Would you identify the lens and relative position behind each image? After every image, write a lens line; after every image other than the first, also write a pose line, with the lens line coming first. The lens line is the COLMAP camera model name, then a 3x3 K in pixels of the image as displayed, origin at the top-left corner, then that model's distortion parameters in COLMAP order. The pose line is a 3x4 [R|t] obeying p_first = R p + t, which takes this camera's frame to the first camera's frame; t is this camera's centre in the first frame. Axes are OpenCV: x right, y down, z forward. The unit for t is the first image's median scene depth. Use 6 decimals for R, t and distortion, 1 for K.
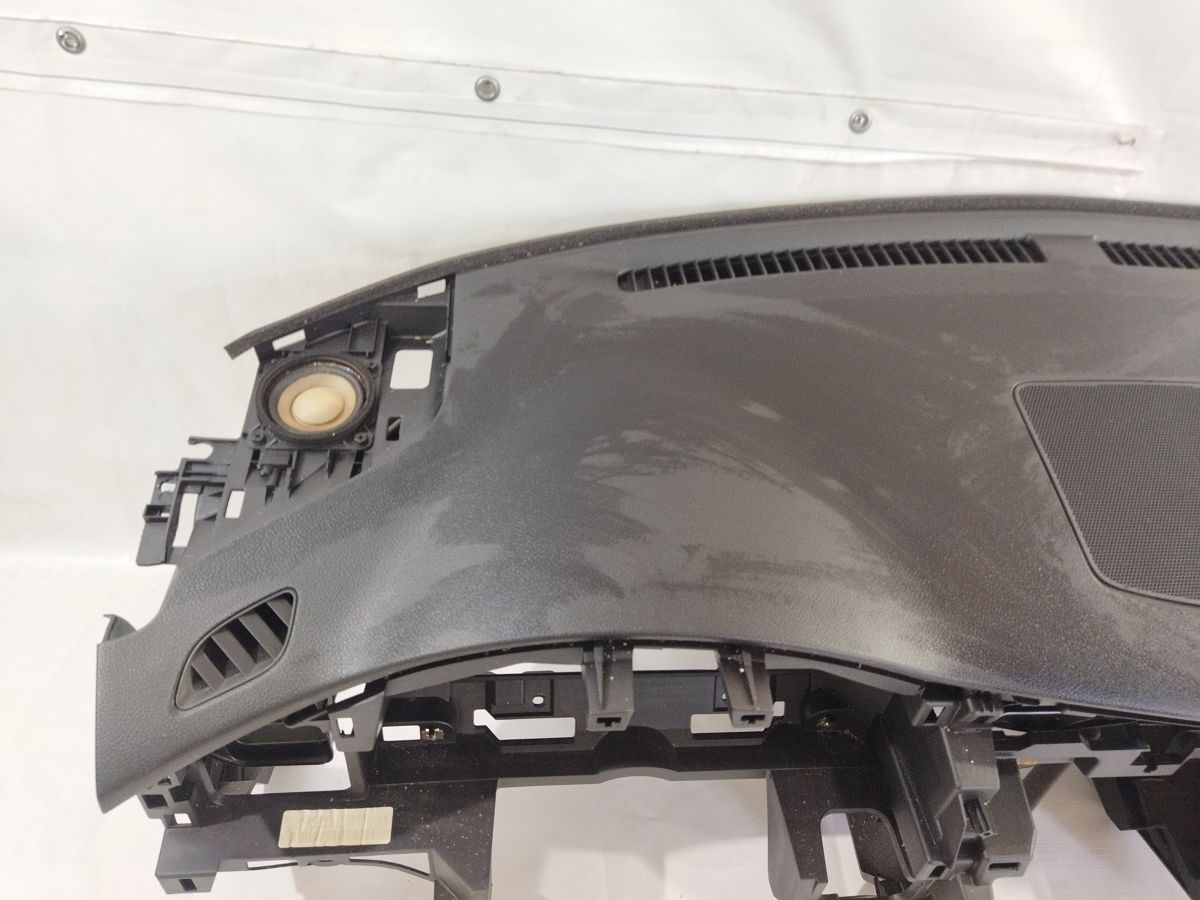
lens RADIAL K [[908.8, 0, 606.8], [0, 908.8, 449.0], [0, 0, 1]] dist [0.067684, -0.112422]
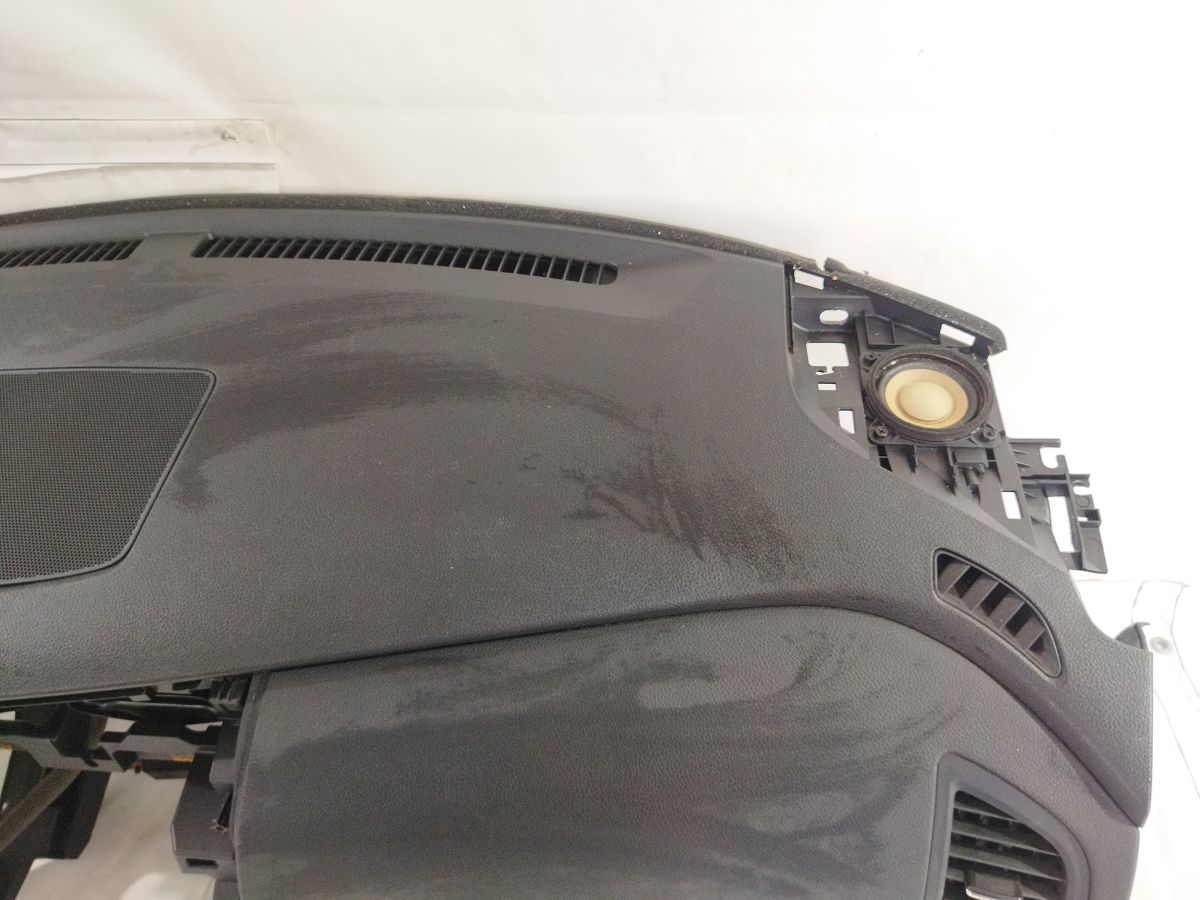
lens RADIAL K [[908.8, 0, 603.7], [0, 908.8, 447.3], [0, 0, 1]] dist [0.067684, -0.112422]
pose [[0.972263, -0.008173, -0.233746, 1.354794], [-0.005651, 0.998277, -0.058411, 0.067610], [0.233820, 0.058112, 0.970542, 0.162739]]
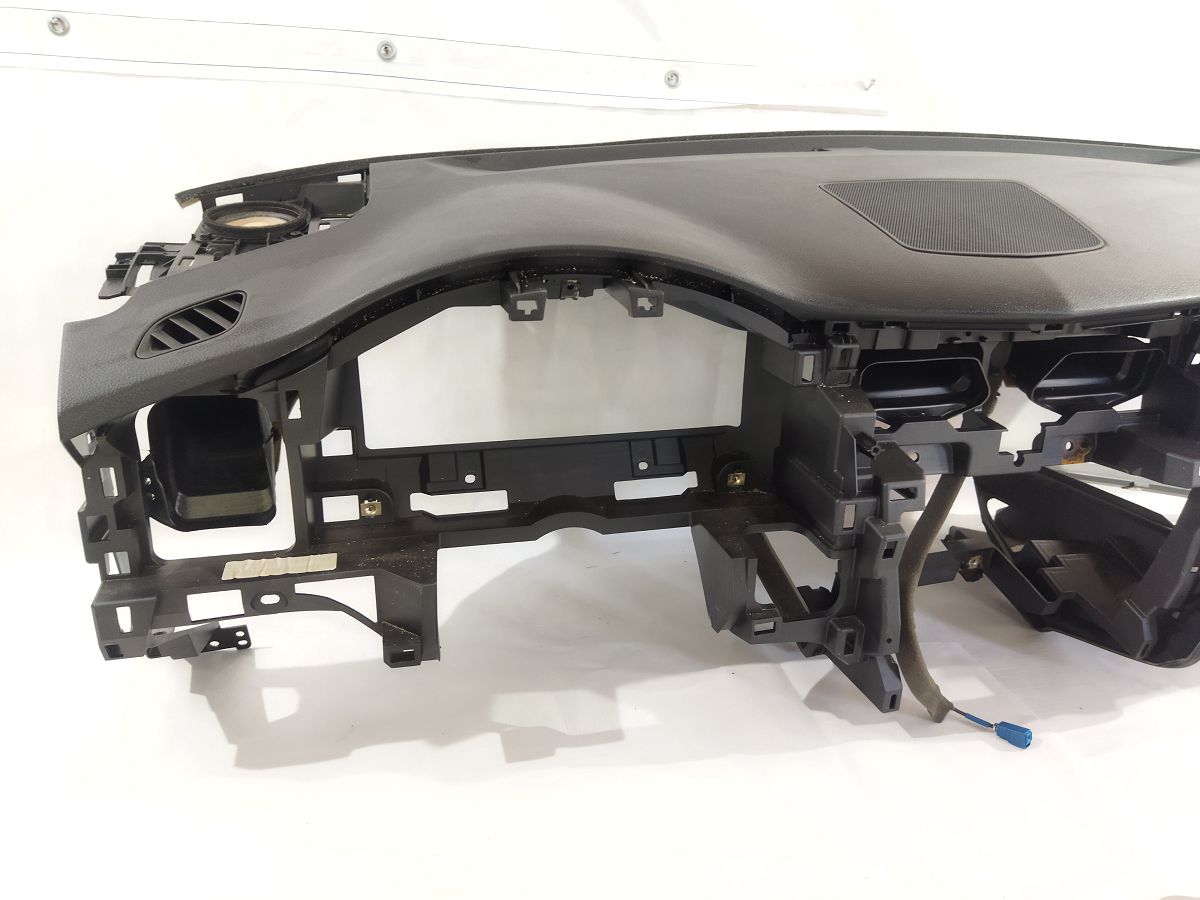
lens RADIAL K [[908.8, 0, 605.9], [0, 908.8, 451.4], [0, 0, 1]] dist [0.067684, -0.112422]
pose [[0.986229, -0.110245, 0.123280, -0.047149], [0.148859, 0.916527, -0.371240, 0.681706], [-0.072062, 0.384479, 0.920317, -0.008969]]
